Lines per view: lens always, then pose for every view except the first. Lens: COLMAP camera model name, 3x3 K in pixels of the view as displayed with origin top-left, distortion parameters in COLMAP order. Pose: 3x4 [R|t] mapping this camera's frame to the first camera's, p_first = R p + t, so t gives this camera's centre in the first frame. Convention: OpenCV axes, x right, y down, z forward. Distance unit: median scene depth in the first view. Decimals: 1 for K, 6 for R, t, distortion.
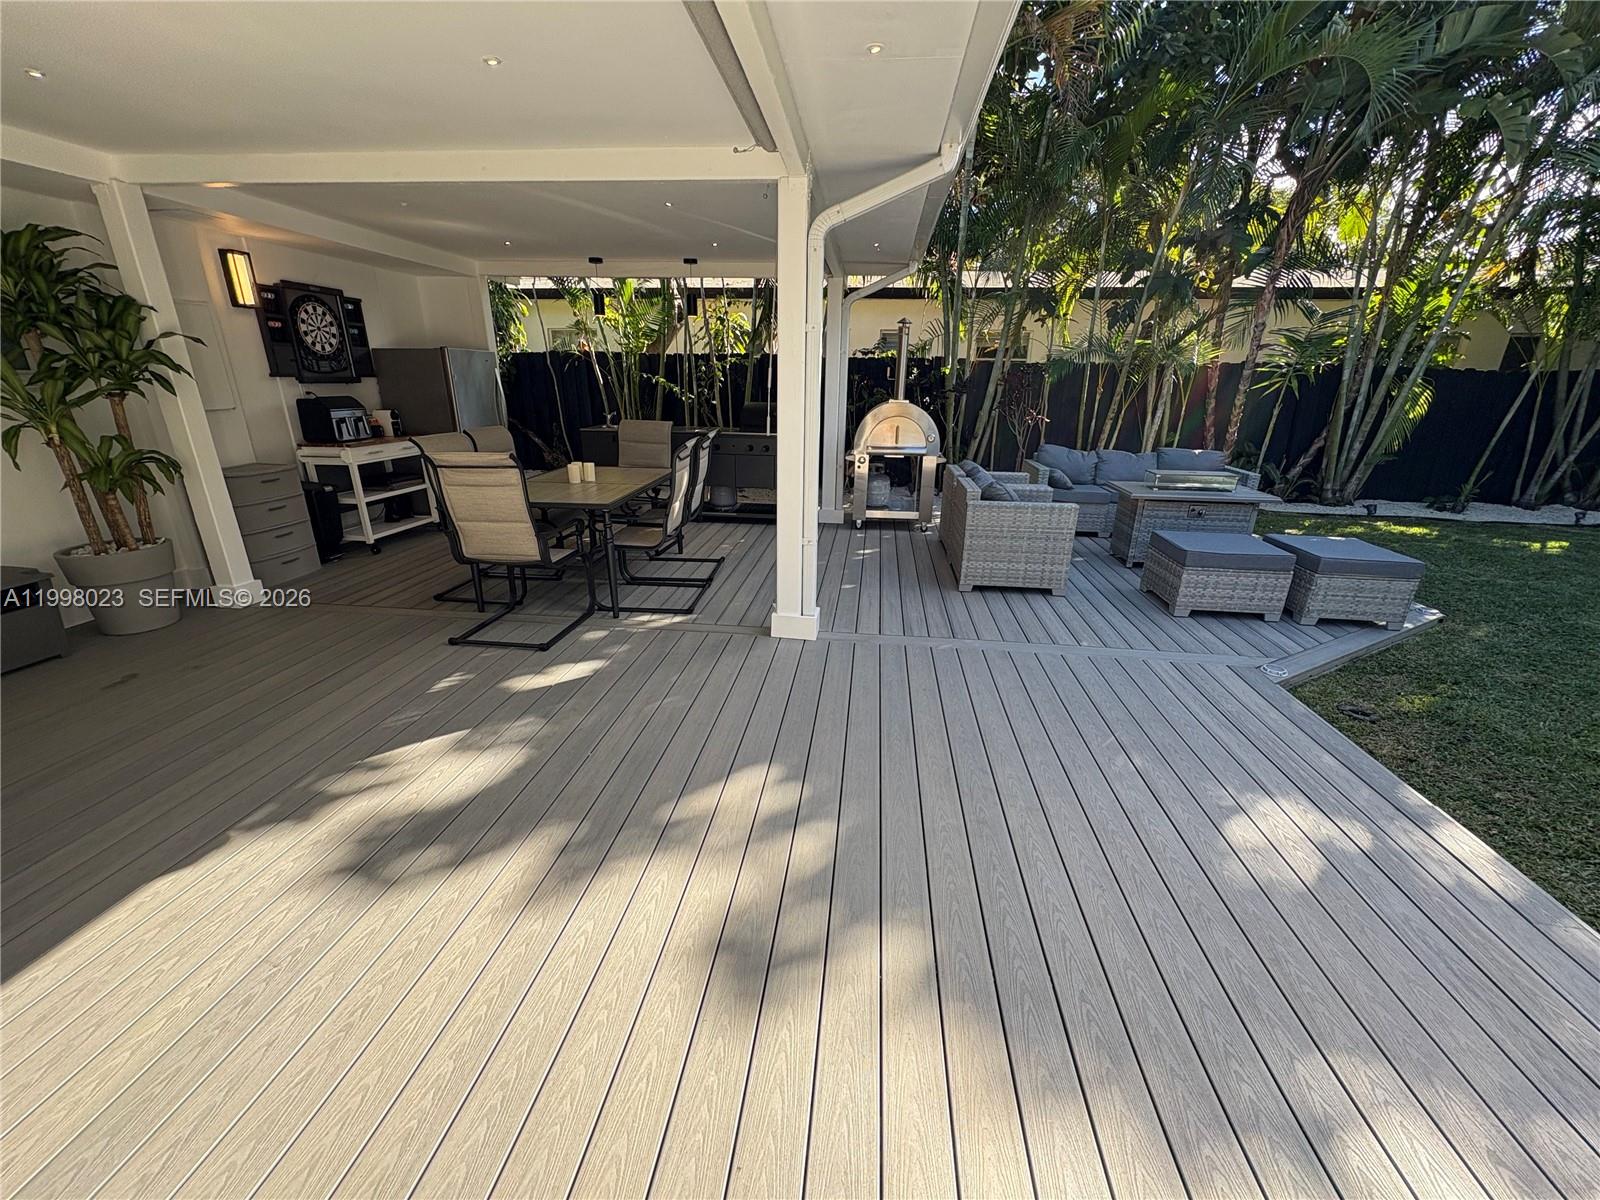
lens RADIAL K [[637.1, 0, 801.1], [0, 637.1, 596.8], [0, 0, 1]] dist [-0.000192, 0.000102]
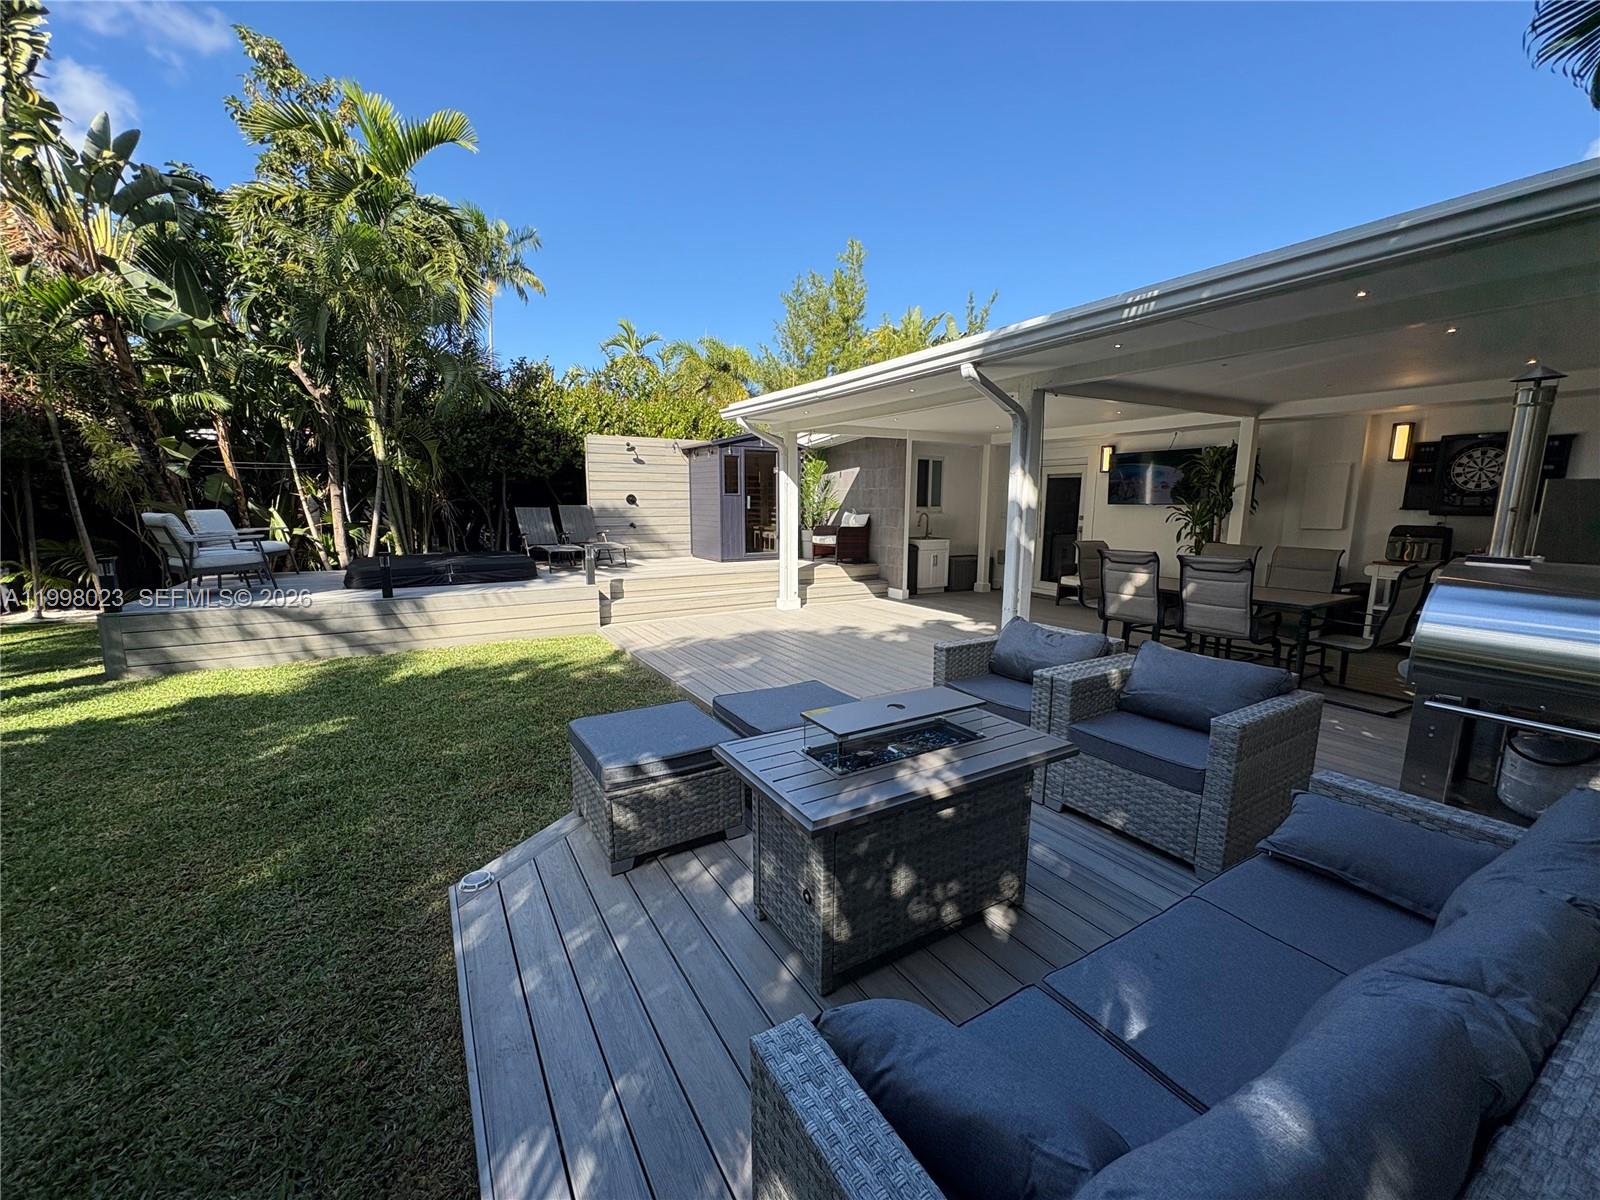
lens RADIAL K [[637.1, 0, 800.5], [0, 637.1, 601.8], [0, 0, 1]] dist [-0.000192, 0.000102]
pose [[-0.790233, 0.078508, -0.607756, 1.143234], [-0.216137, 0.892318, 0.396299, -0.510481], [0.573425, 0.444528, -0.688171, 1.522442]]
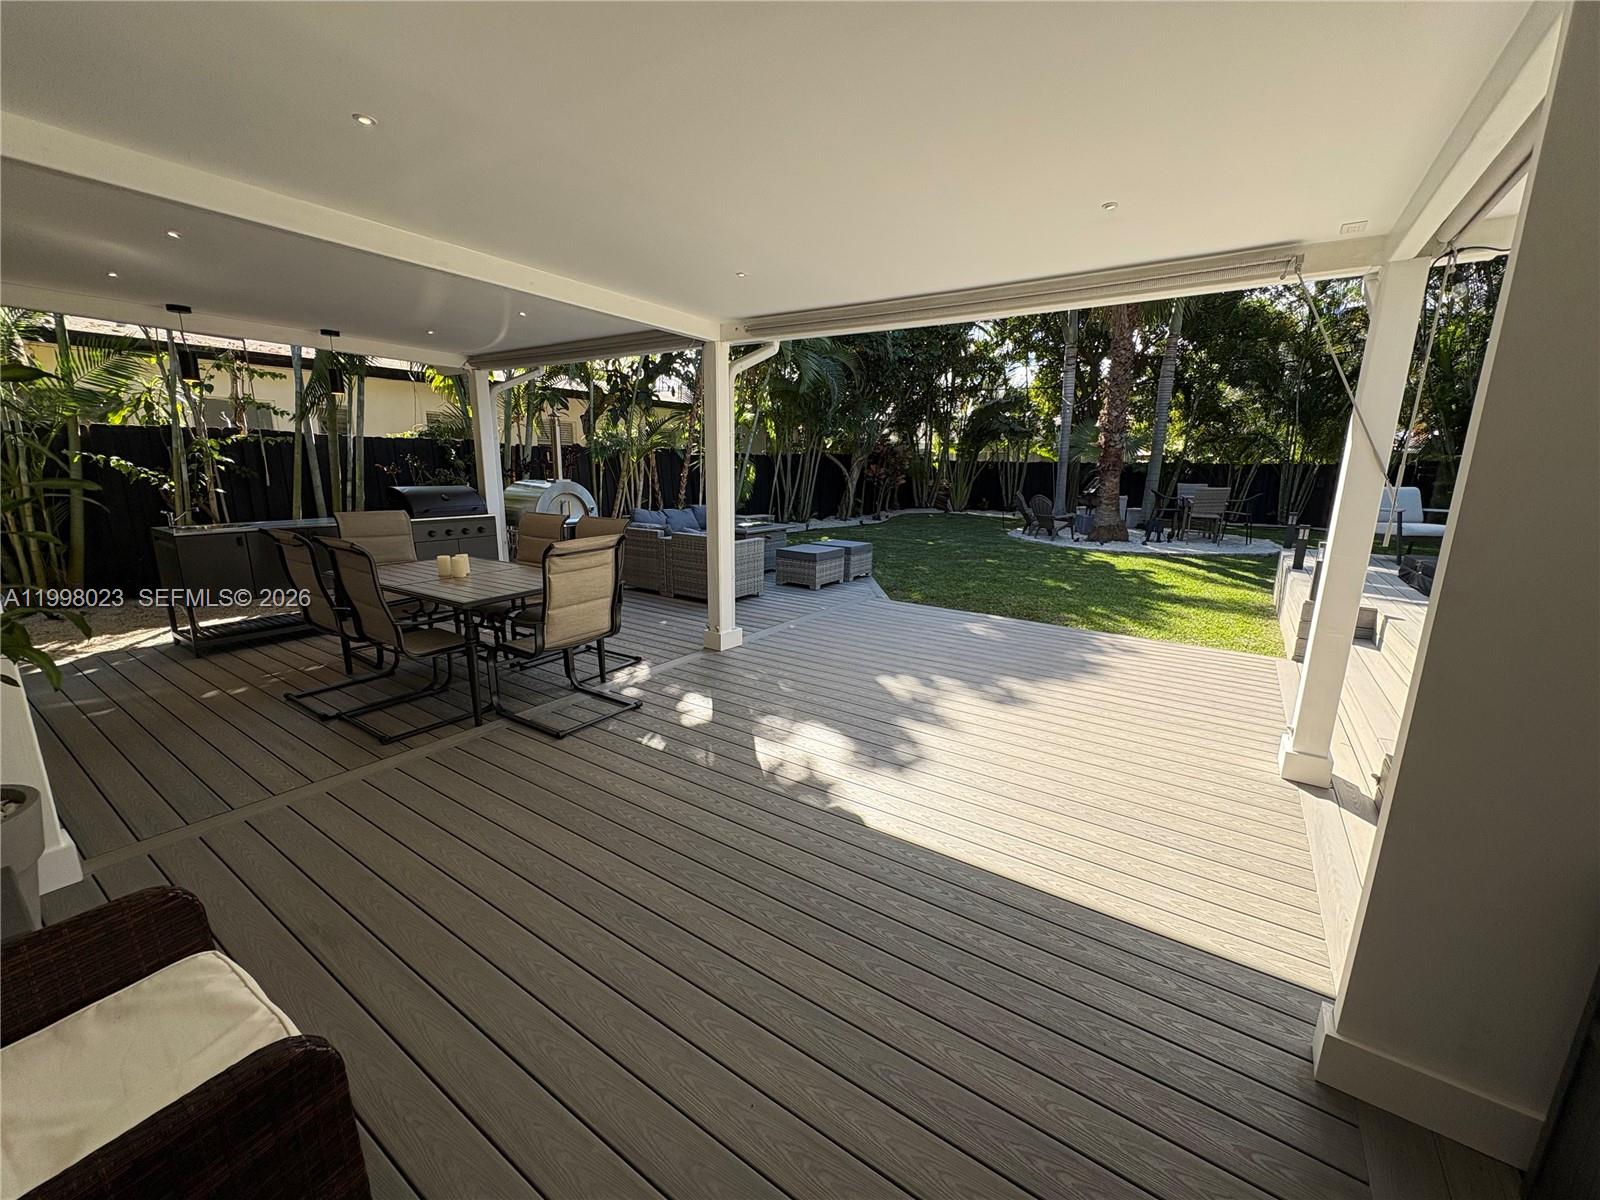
lens RADIAL K [[637.1, 0, 793.1], [0, 637.1, 605.2], [0, 0, 1]] dist [-0.000192, 0.000102]
pose [[0.461896, -0.200268, 0.864028, -1.035578], [0.280368, 0.957190, 0.071981, -0.079295], [-0.841455, 0.208998, 0.498271, 0.159142]]
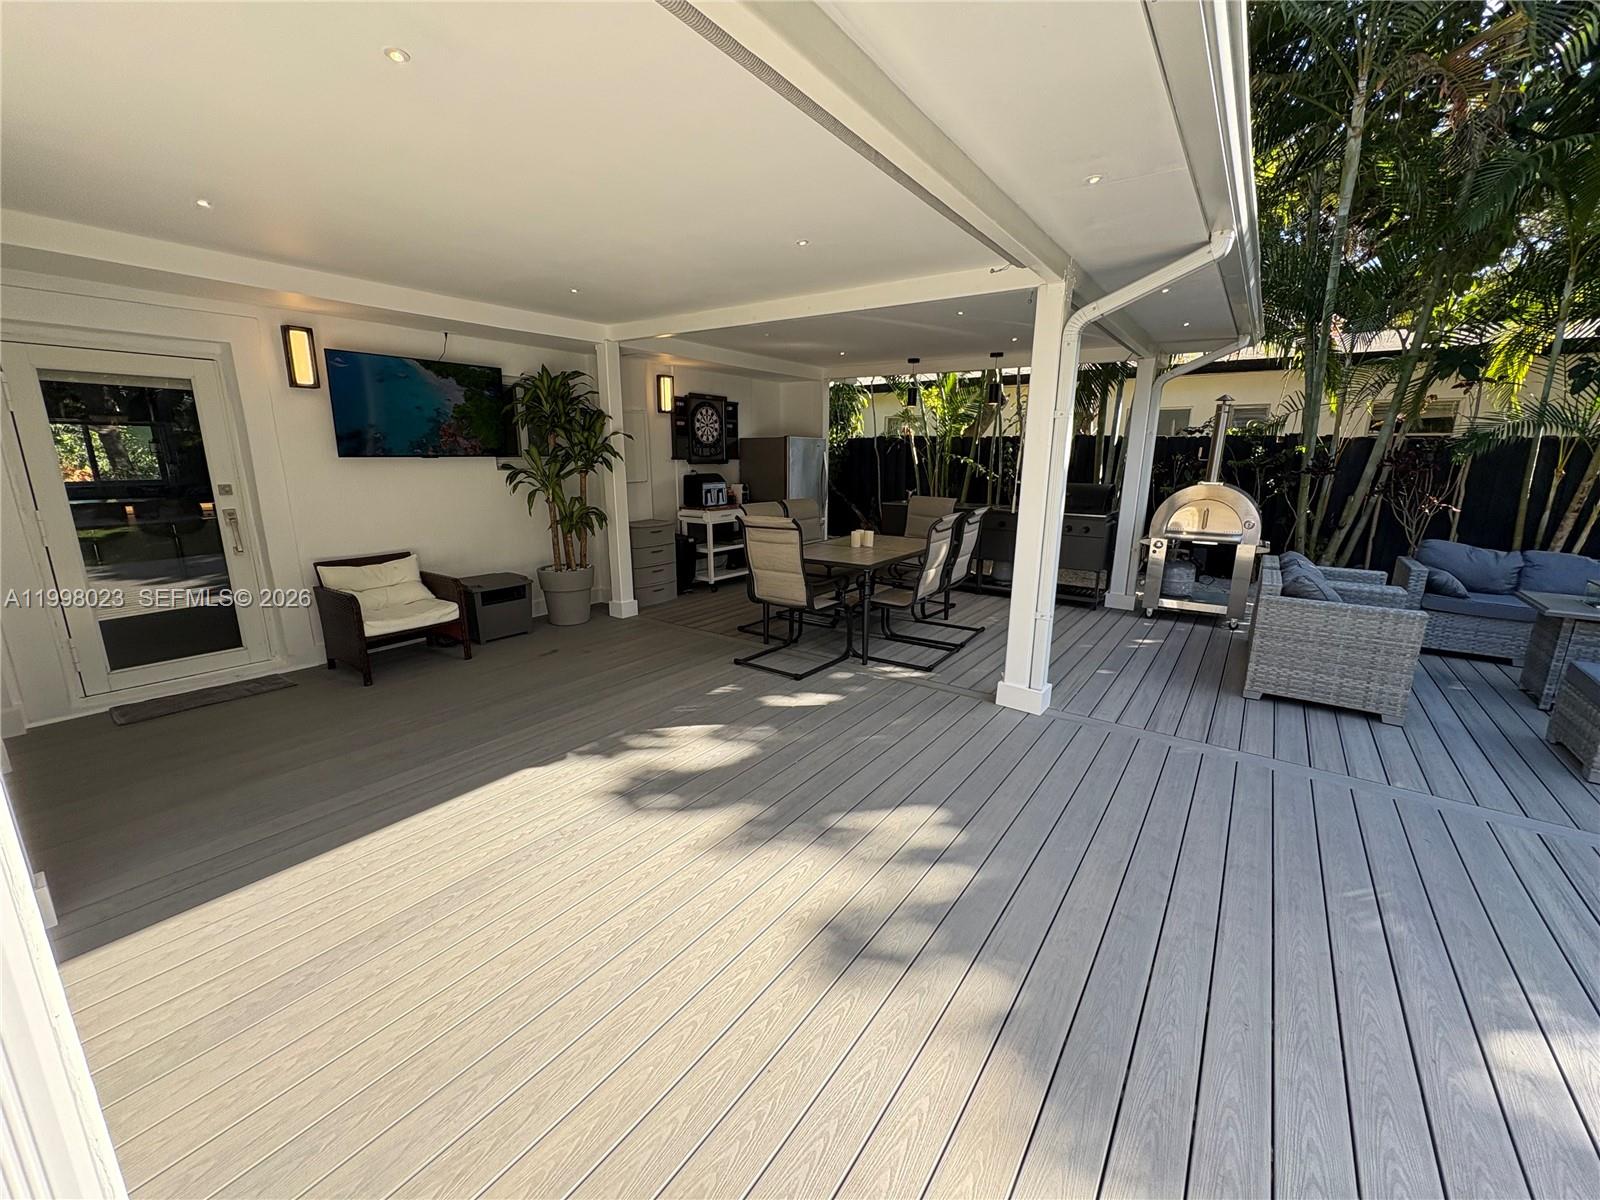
lens RADIAL K [[637.1, 0, 803.3], [0, 637.1, 600.5], [0, 0, 1]] dist [-0.000192, 0.000102]
pose [[0.873561, 0.102438, -0.475812, 0.139831], [-0.154071, 0.985528, -0.070691, 0.017038], [0.461684, 0.135062, 0.876702, -0.062284]]
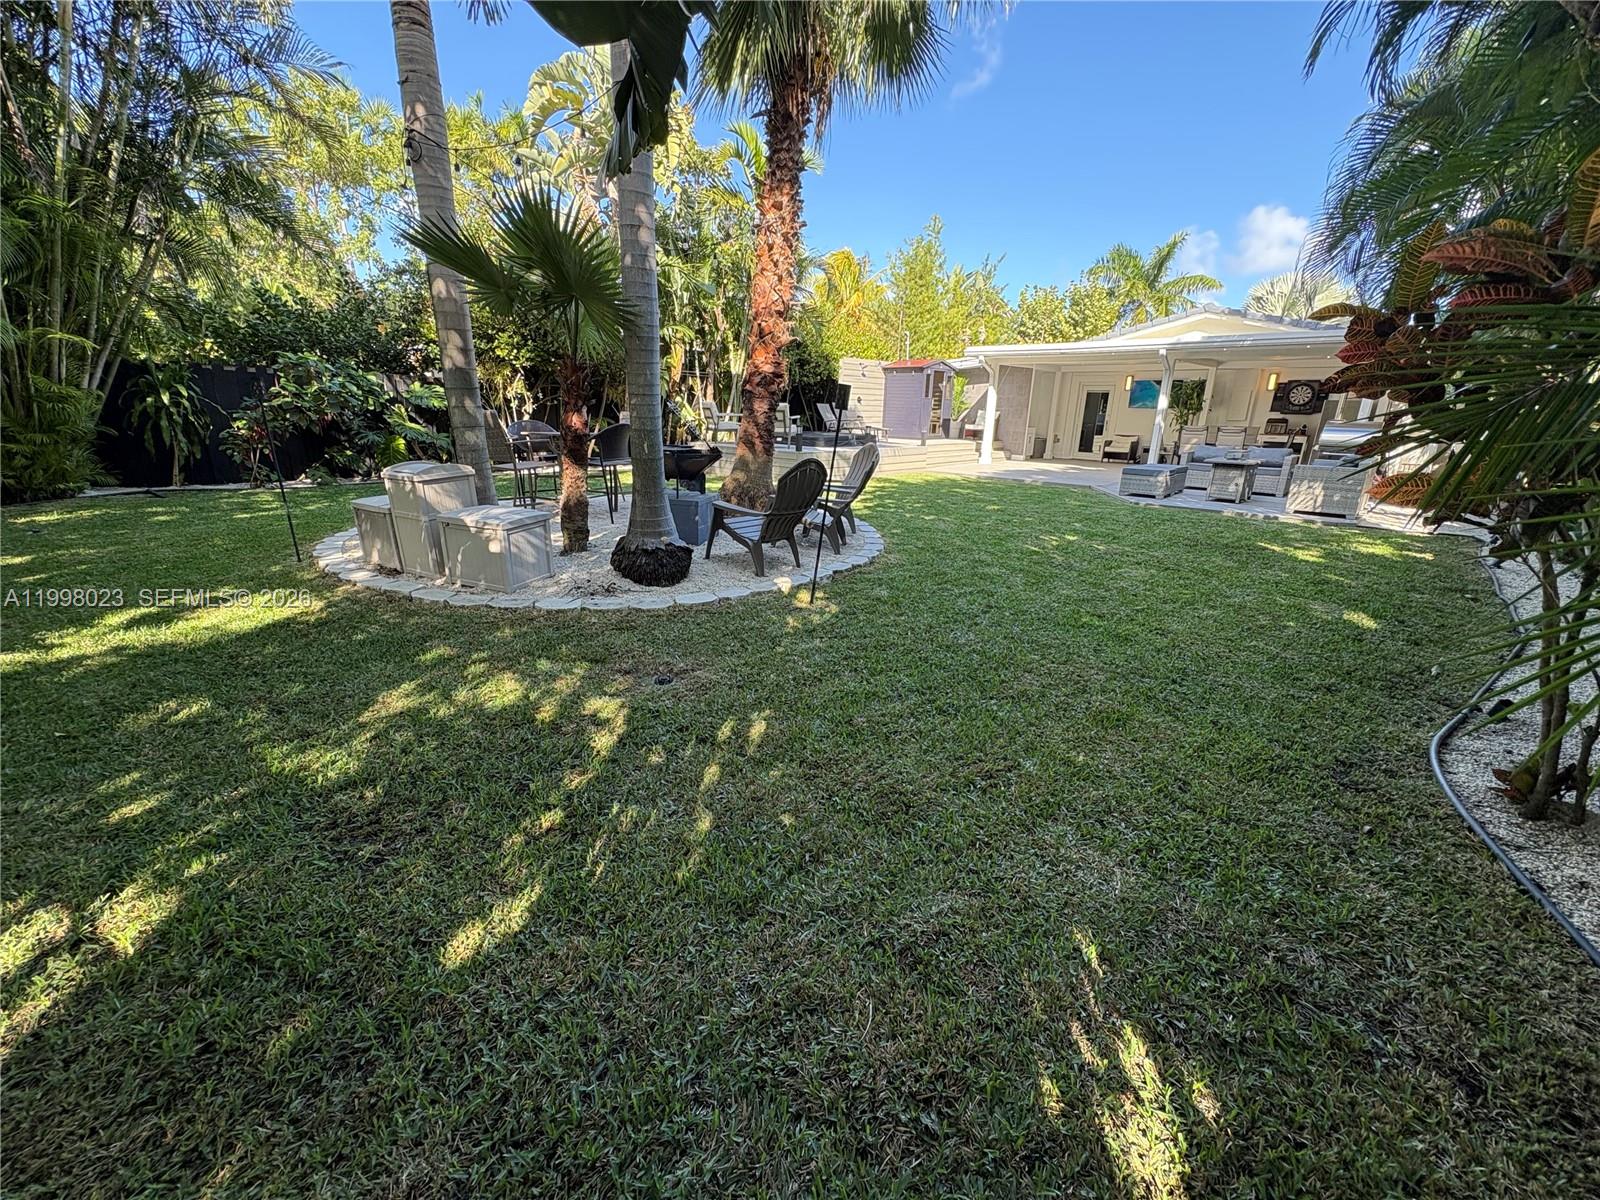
lens RADIAL K [[637.1, 0, 802.8], [0, 637.1, 596.4], [0, 0, 1]] dist [-0.000192, 0.000102]
pose [[-0.601973, 0.201370, -0.772708, 3.682992], [-0.291059, 0.845774, 0.447159, -0.369448], [0.743581, 0.494082, -0.450523, 1.372108]]
